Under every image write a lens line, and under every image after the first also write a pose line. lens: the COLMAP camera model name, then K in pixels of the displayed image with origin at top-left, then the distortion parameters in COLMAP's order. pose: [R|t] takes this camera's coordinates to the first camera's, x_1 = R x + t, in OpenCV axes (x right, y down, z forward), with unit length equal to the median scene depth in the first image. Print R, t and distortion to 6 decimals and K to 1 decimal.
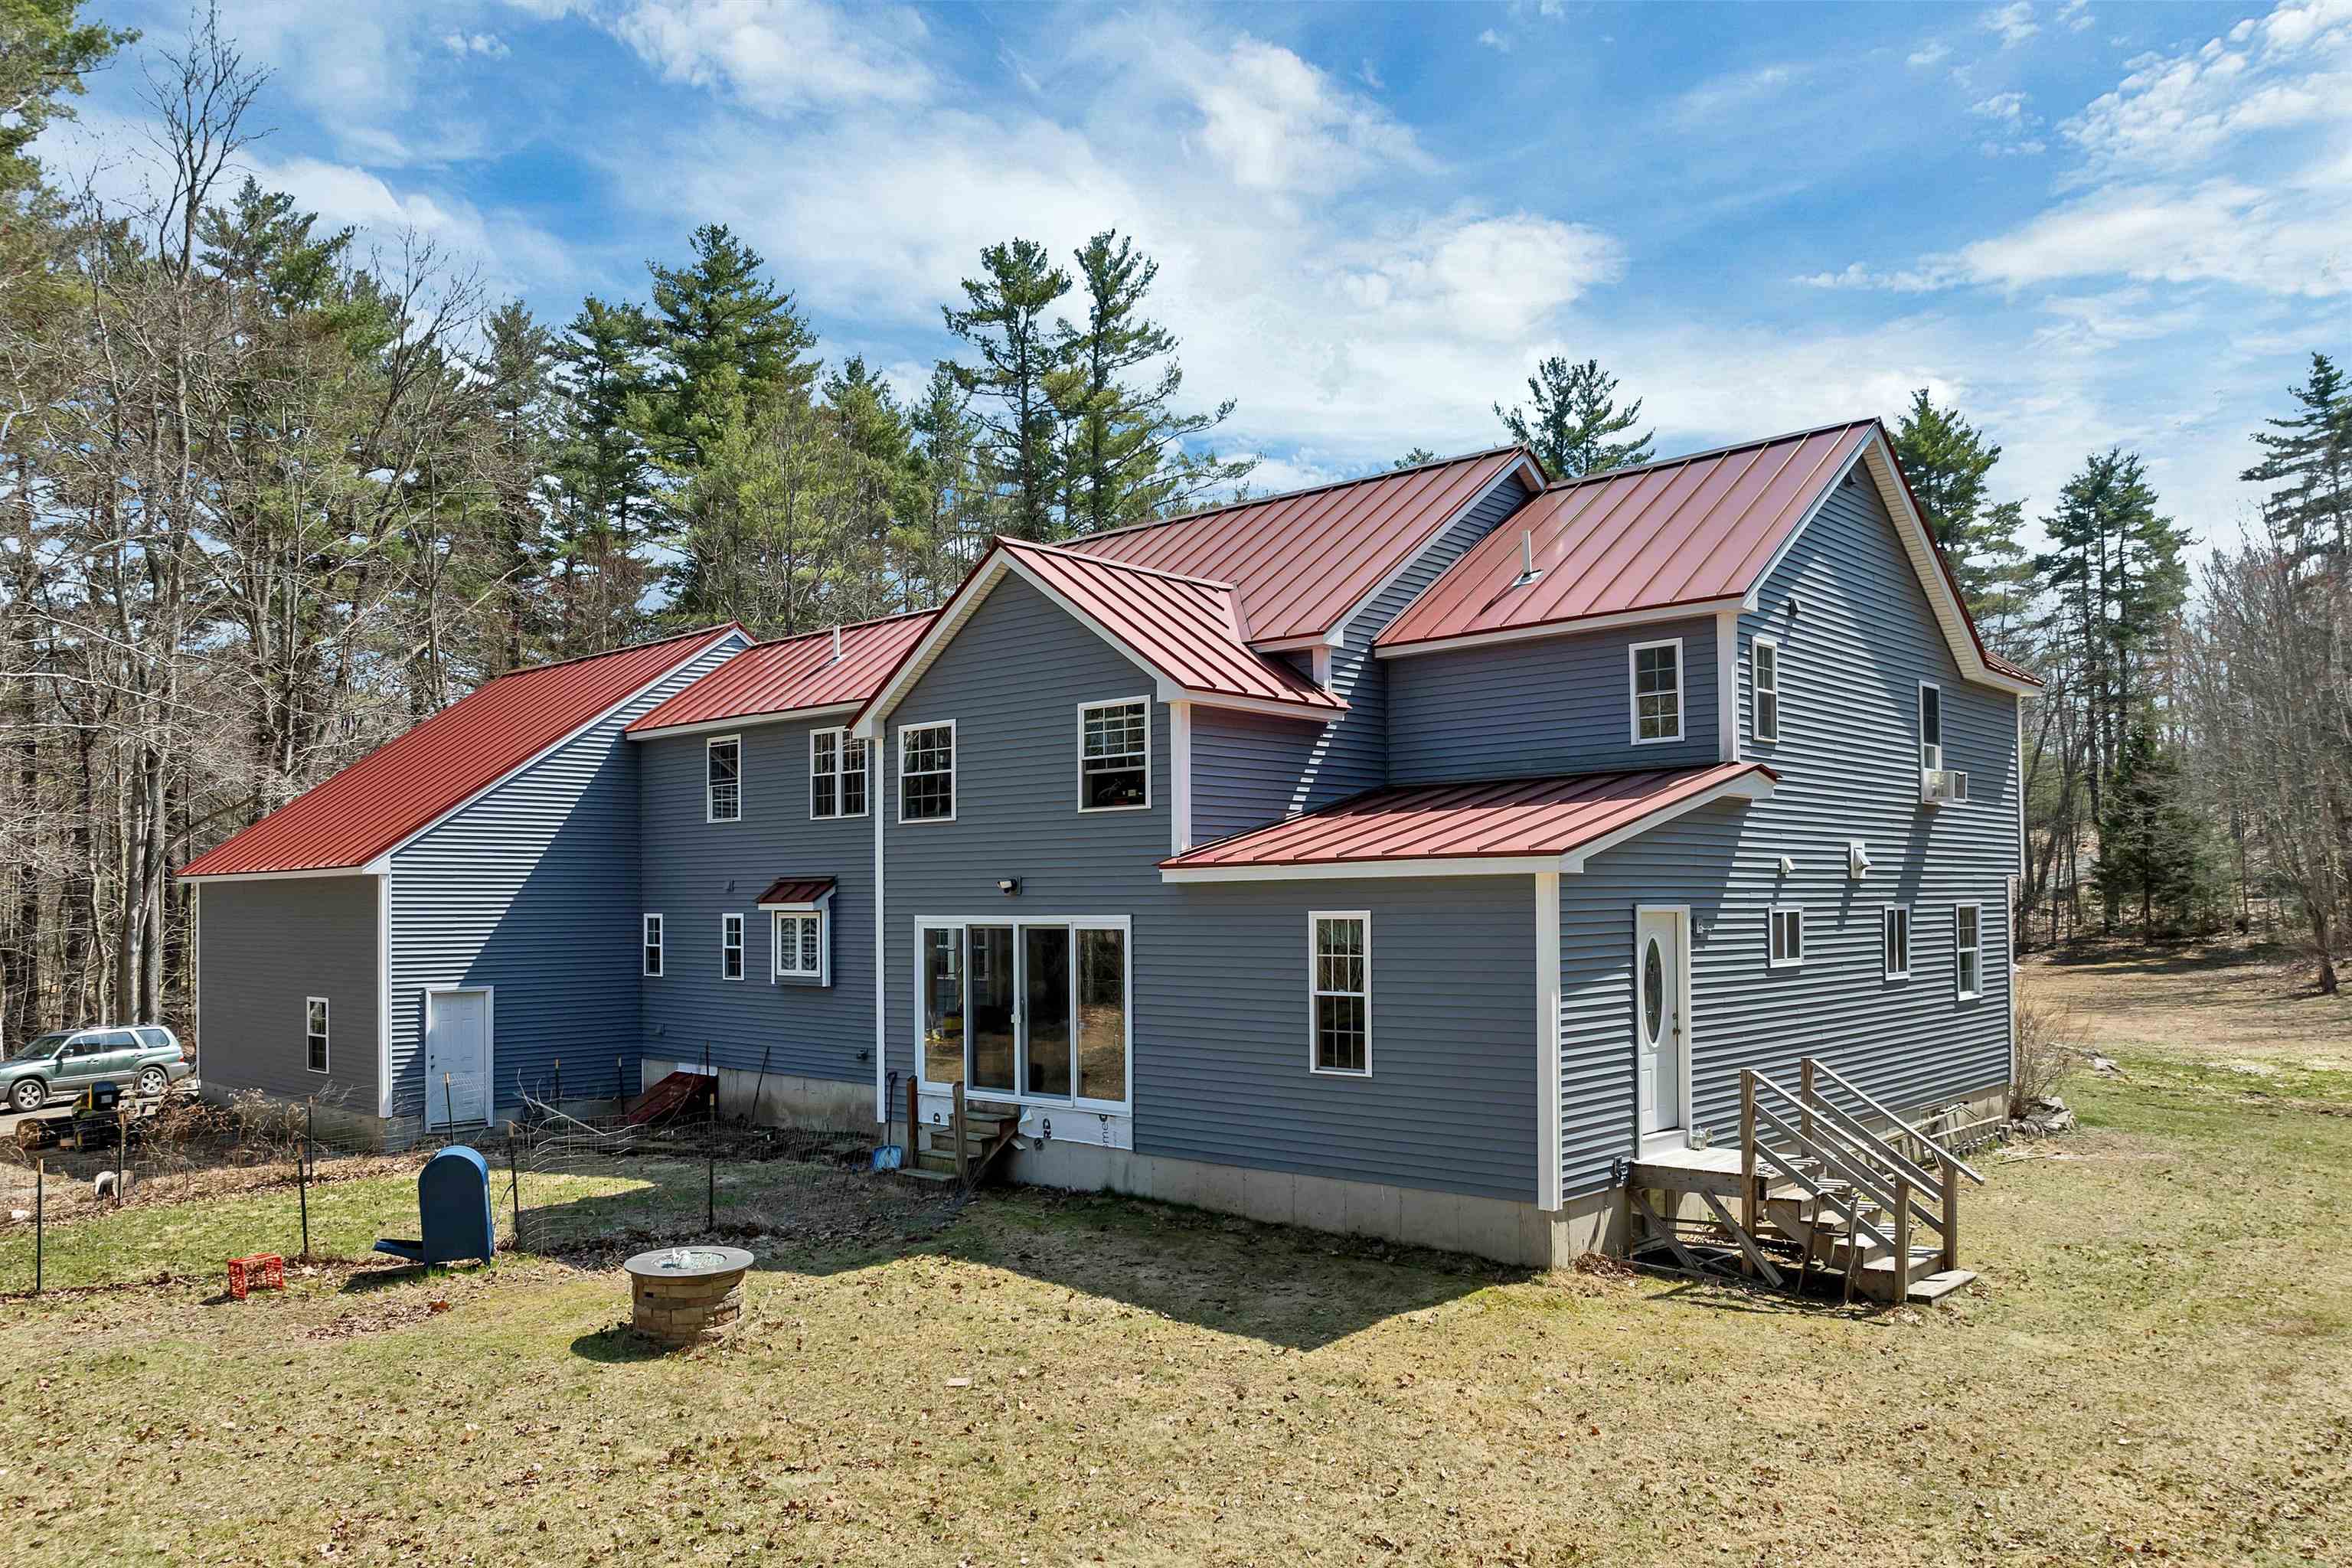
lens RADIAL K [[1691.2, 0, 1165.7], [0, 1691.2, 866.4], [0, 0, 1]] dist [-0.034282, -0.007290]
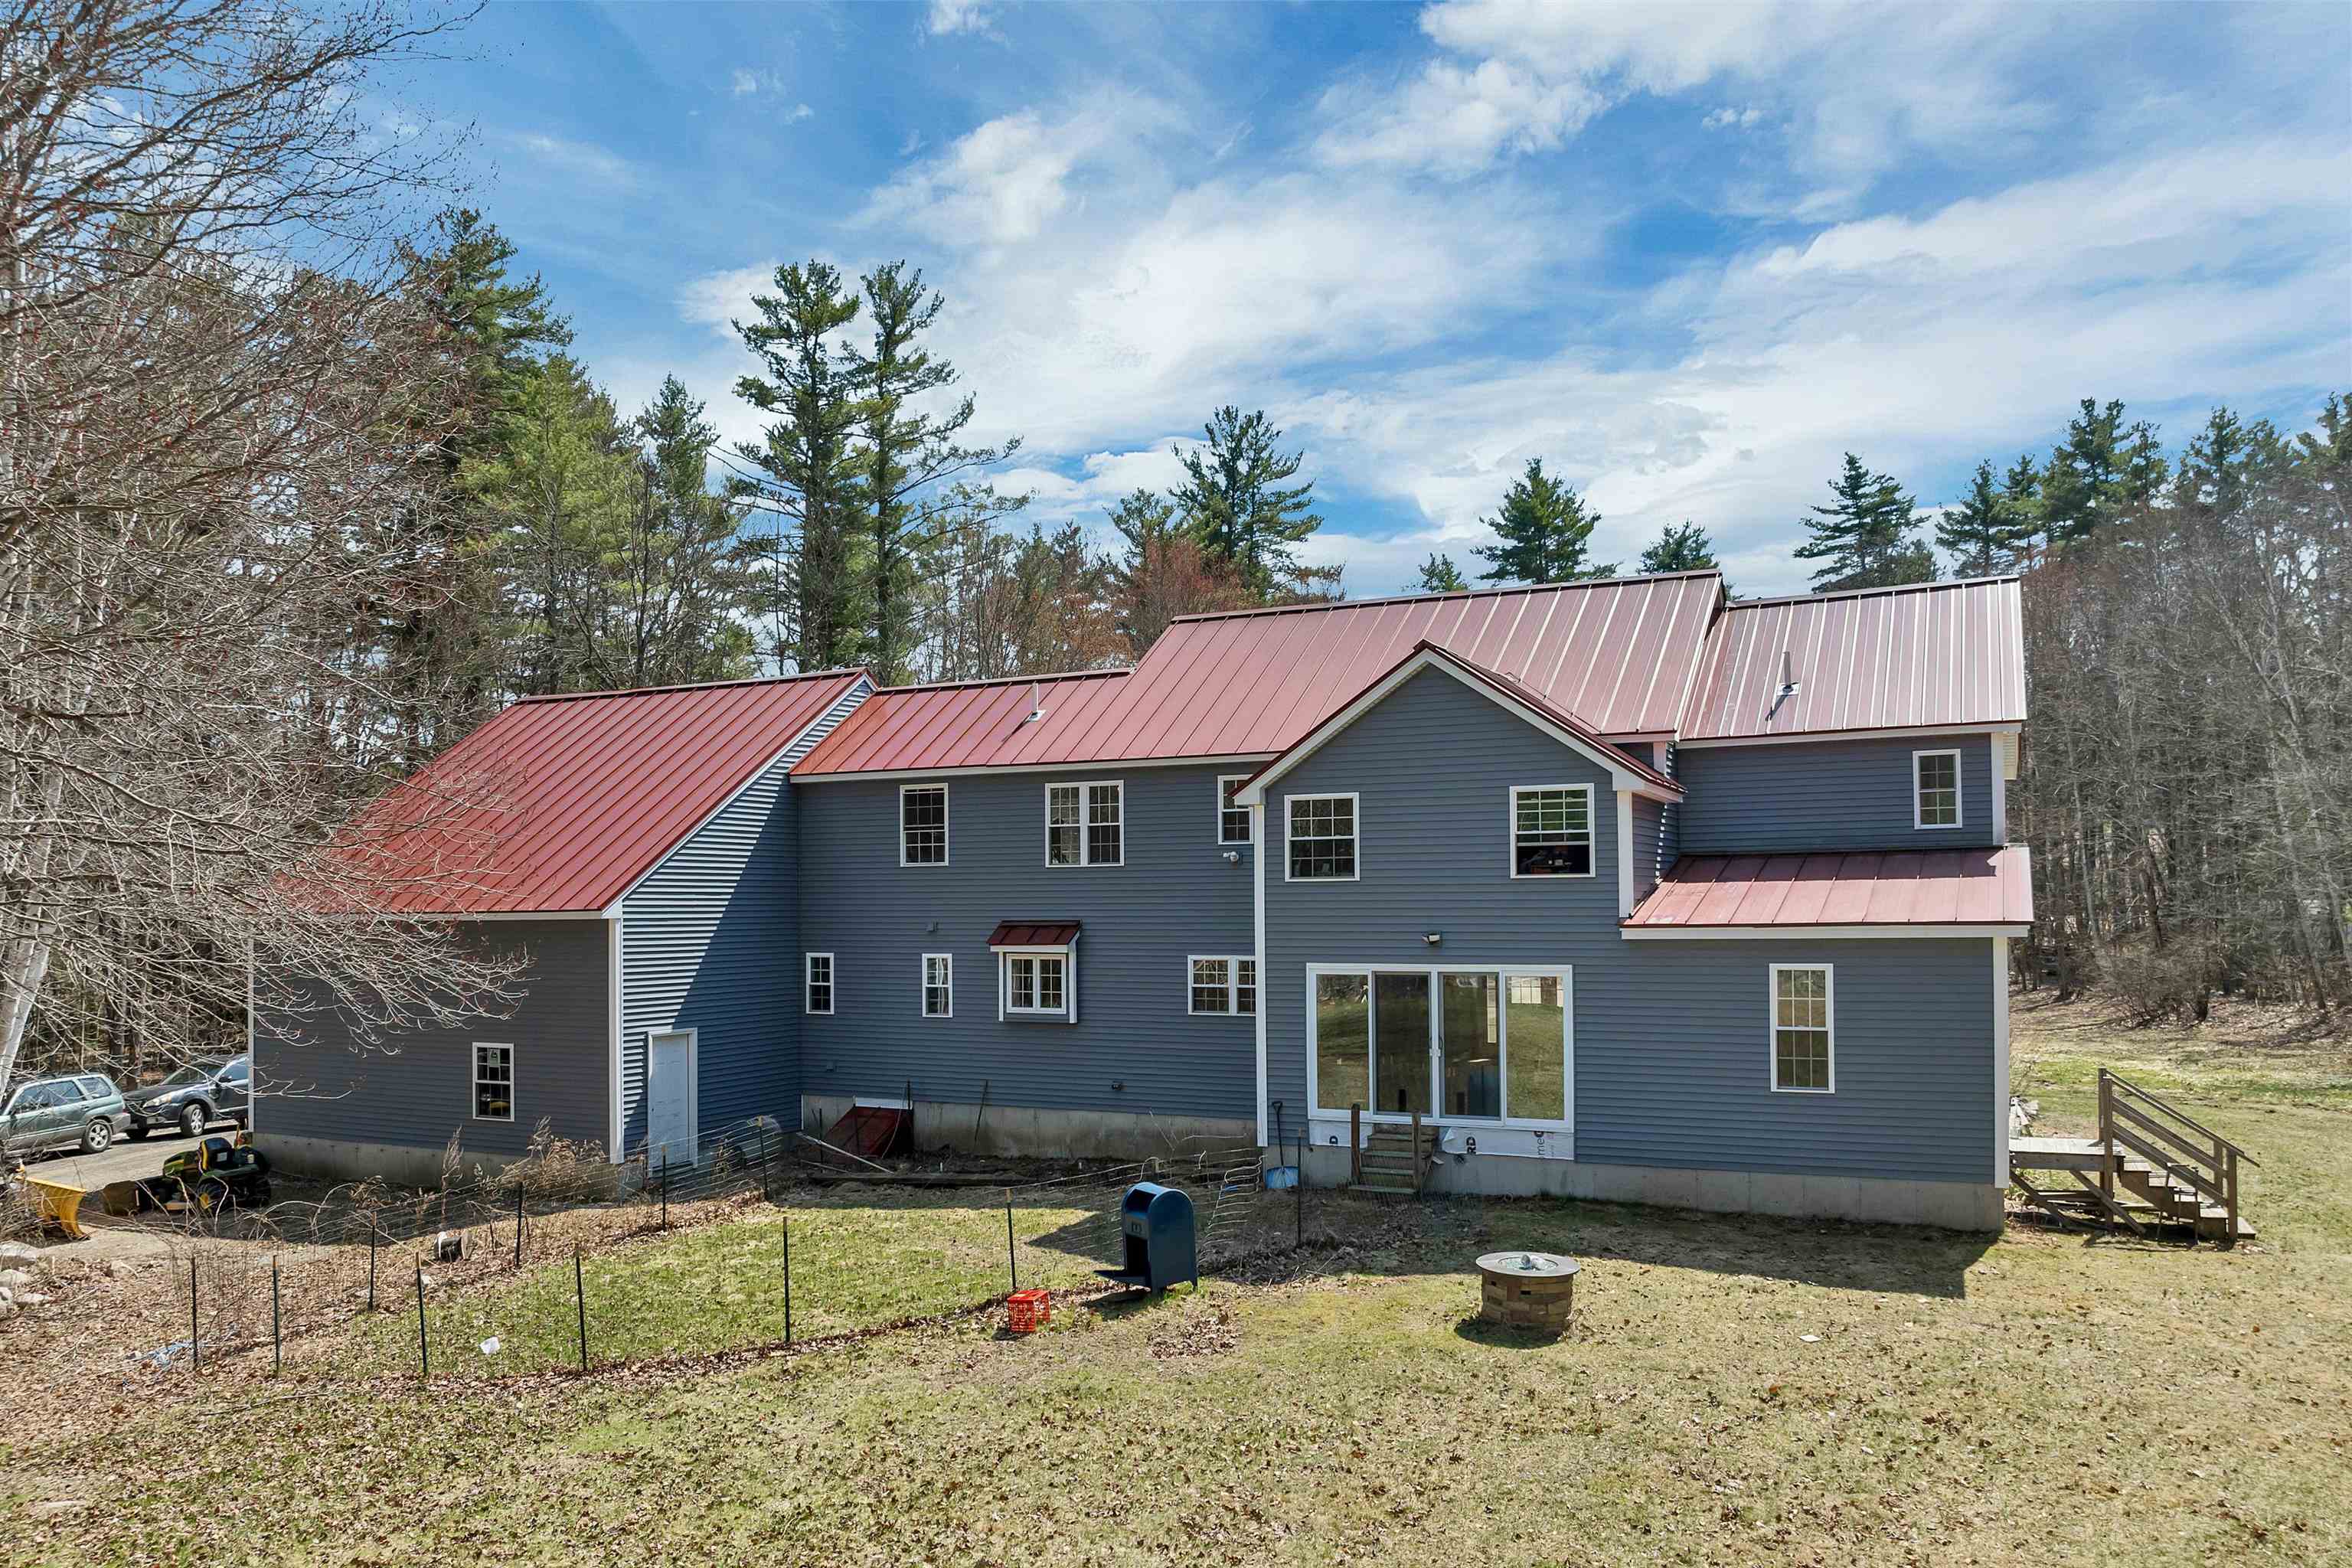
lens RADIAL K [[1691.2, 0, 1165.7], [0, 1691.2, 866.4], [0, 0, 1]] dist [-0.034282, -0.007290]
pose [[0.958292, 0.006615, 0.285714, -0.441107], [-0.005654, 0.999975, -0.004188, -0.023856], [-0.285734, 0.002398, 0.958306, -0.048350]]
